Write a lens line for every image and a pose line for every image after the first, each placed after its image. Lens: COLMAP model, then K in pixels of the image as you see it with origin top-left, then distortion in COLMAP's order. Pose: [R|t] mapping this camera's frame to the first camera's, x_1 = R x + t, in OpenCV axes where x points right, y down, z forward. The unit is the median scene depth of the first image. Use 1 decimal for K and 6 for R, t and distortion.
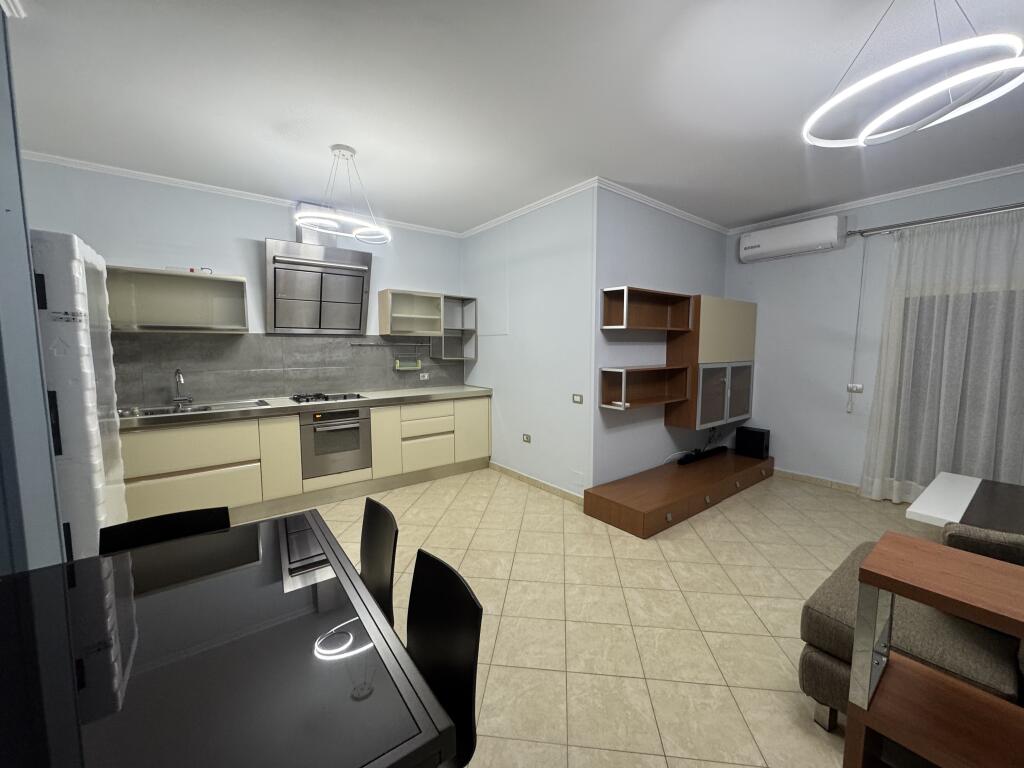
lens RADIAL K [[410.4, 0, 508.1], [0, 410.4, 383.5], [0, 0, 1]] dist [-0.002562, -0.000161]
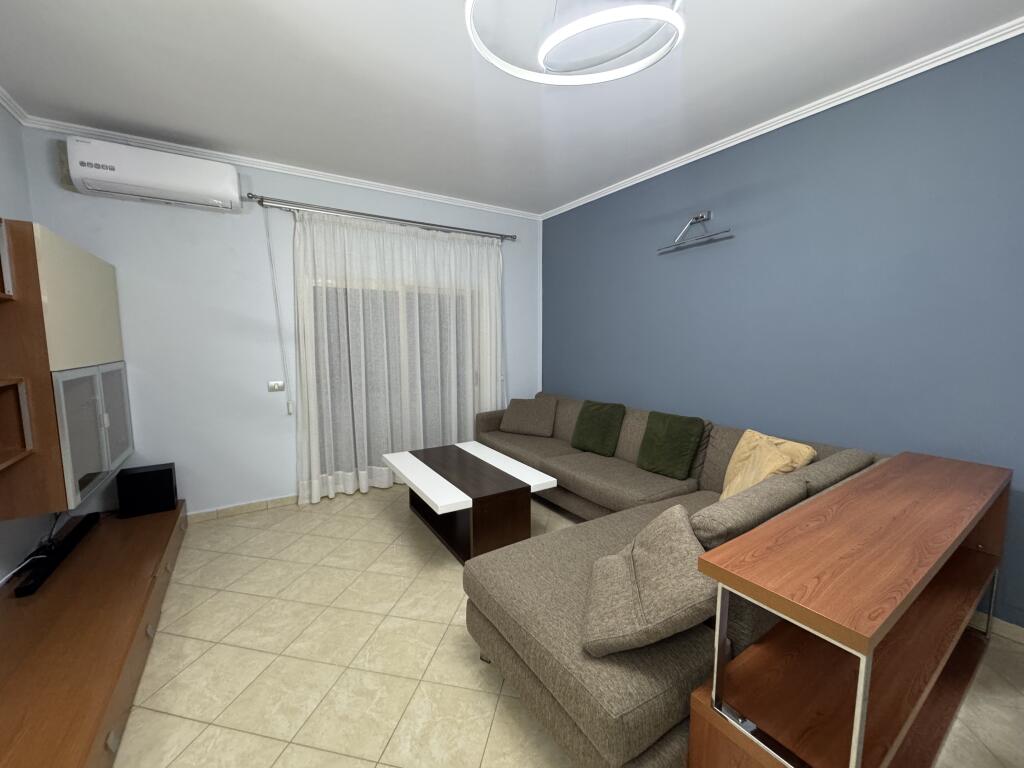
lens RADIAL K [[406.5, 0, 513.4], [0, 406.5, 381.1], [0, 0, 1]] dist [-0.002050, 0.000039]
pose [[0.078446, -0.102310, 0.991655, 0.068122], [0.093364, 0.991102, 0.094868, -0.049816], [-0.992537, 0.085142, 0.087300, 0.661673]]
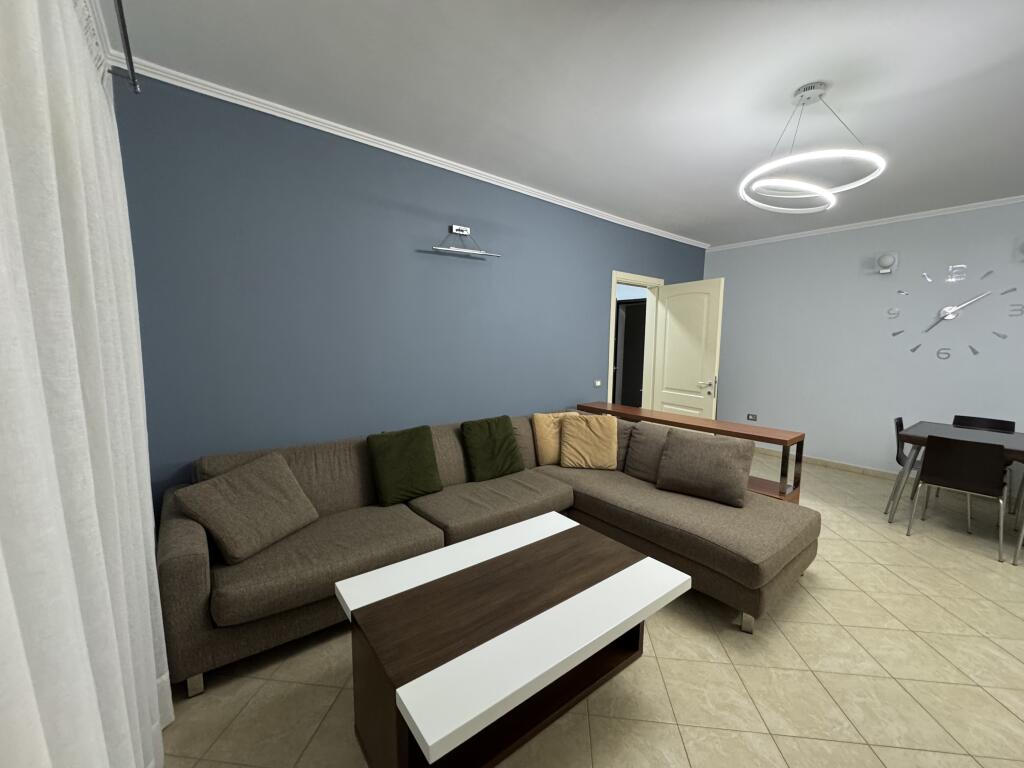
lens RADIAL K [[410.4, 0, 508.1], [0, 410.4, 383.5], [0, 0, 1]] dist [-0.002562, -0.000161]
pose [[-0.999870, -0.009590, -0.012927, 1.208883], [-0.011940, 0.980506, 0.196126, -0.150370], [0.010795, 0.196255, -0.980494, 1.510848]]
